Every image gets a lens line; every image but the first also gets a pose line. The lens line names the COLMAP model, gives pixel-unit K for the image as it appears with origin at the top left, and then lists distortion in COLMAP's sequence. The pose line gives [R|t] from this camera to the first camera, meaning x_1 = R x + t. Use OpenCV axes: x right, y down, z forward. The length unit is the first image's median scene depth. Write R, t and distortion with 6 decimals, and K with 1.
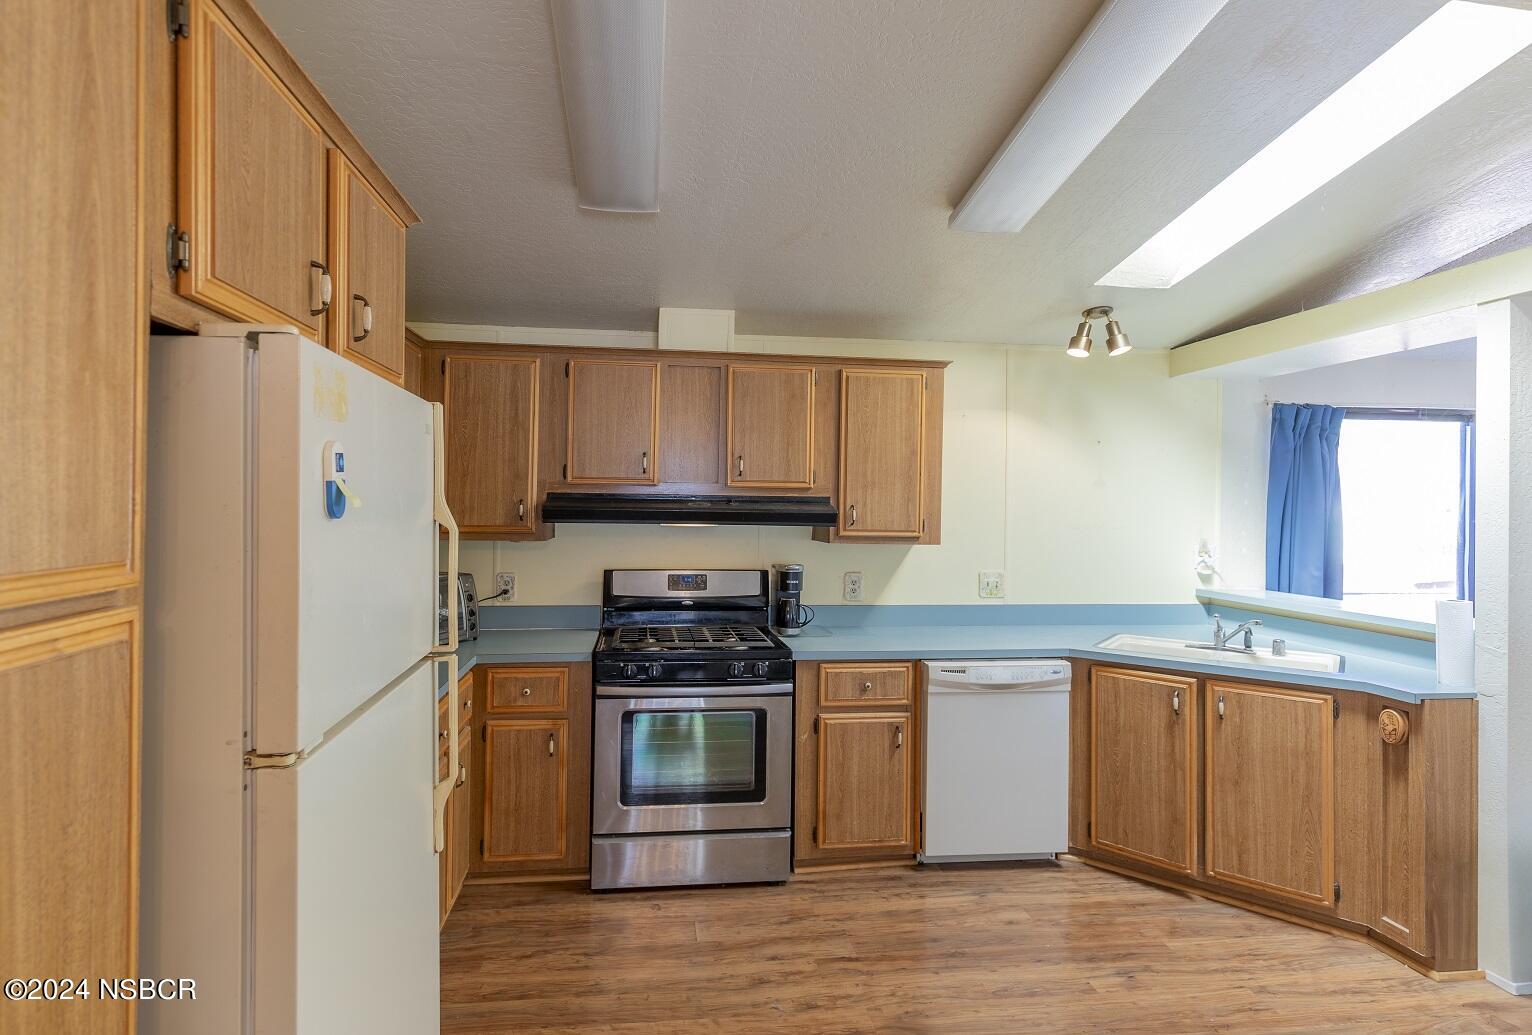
lens RADIAL K [[778.8, 0, 766.0], [0, 778.8, 517.5], [0, 0, 1]] dist [0.027967, -0.000135]
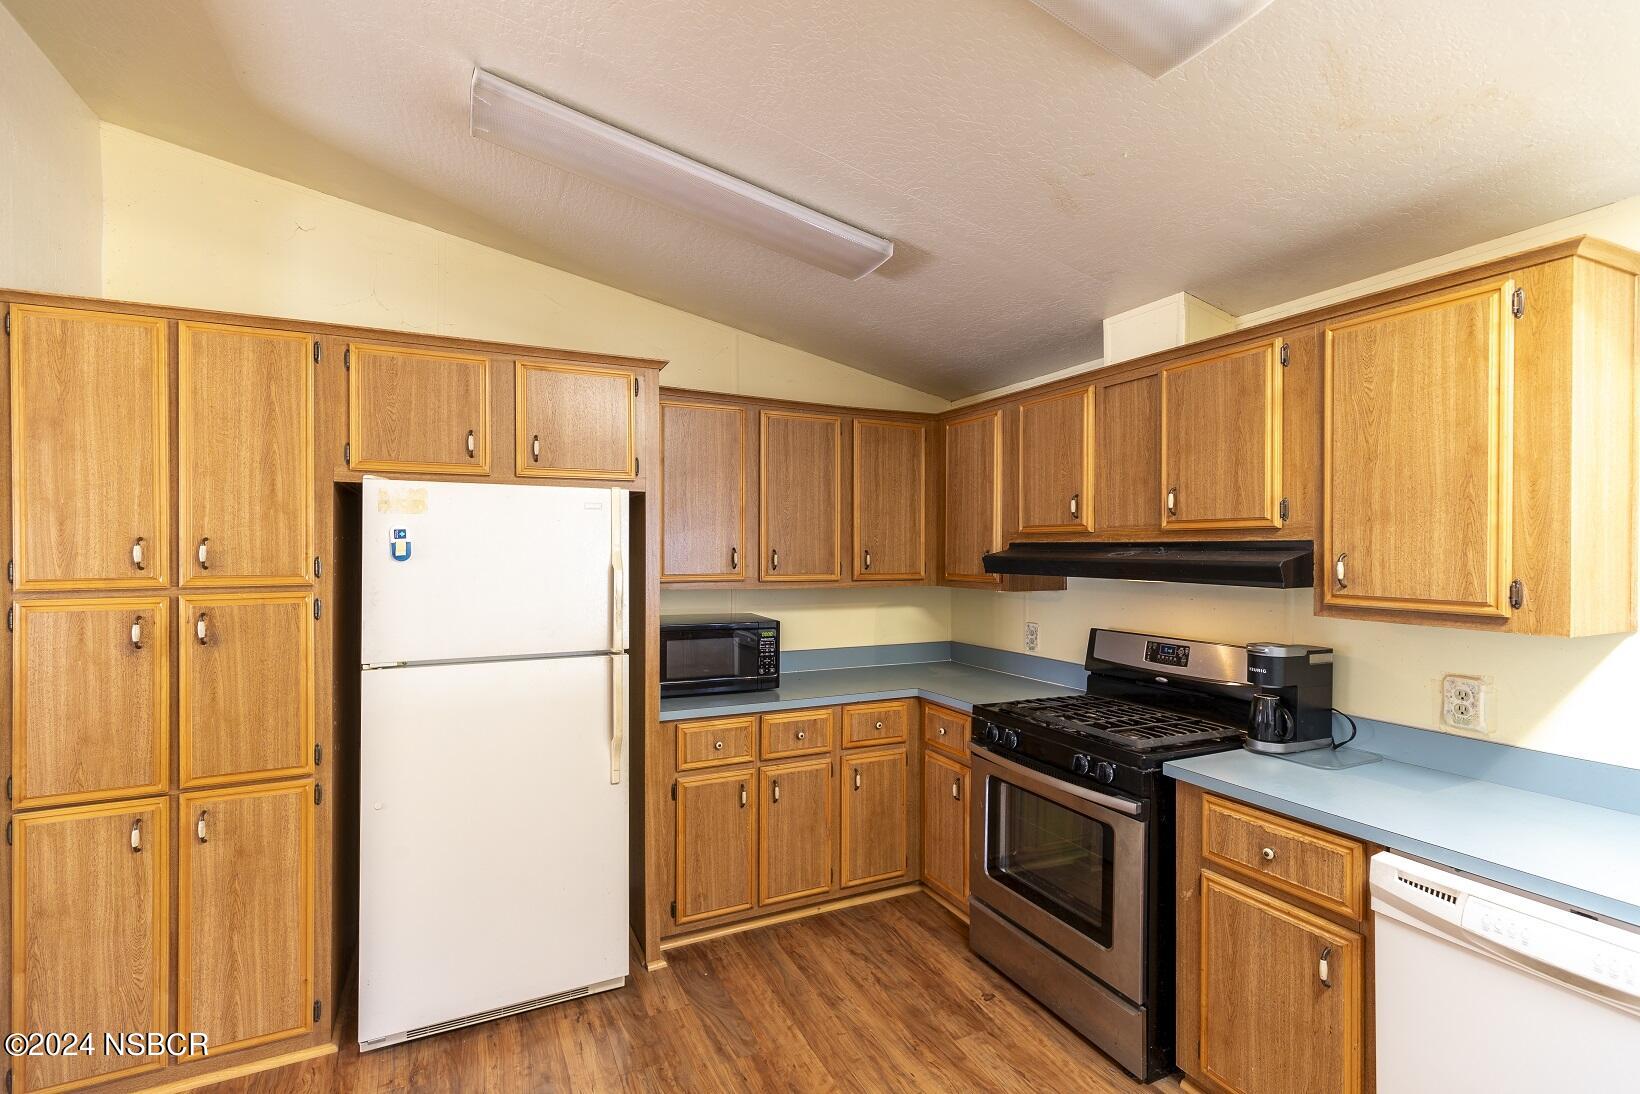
lens RADIAL K [[759.6, 0, 820.7], [0, 759.6, 559.1], [0, 0, 1]] dist [0.010481, -0.000013]
pose [[0.311726, 0.000284, -0.950172, 0.556529], [-0.014164, 0.999890, -0.004347, -0.003632], [0.950066, 0.014813, 0.311696, 0.463073]]
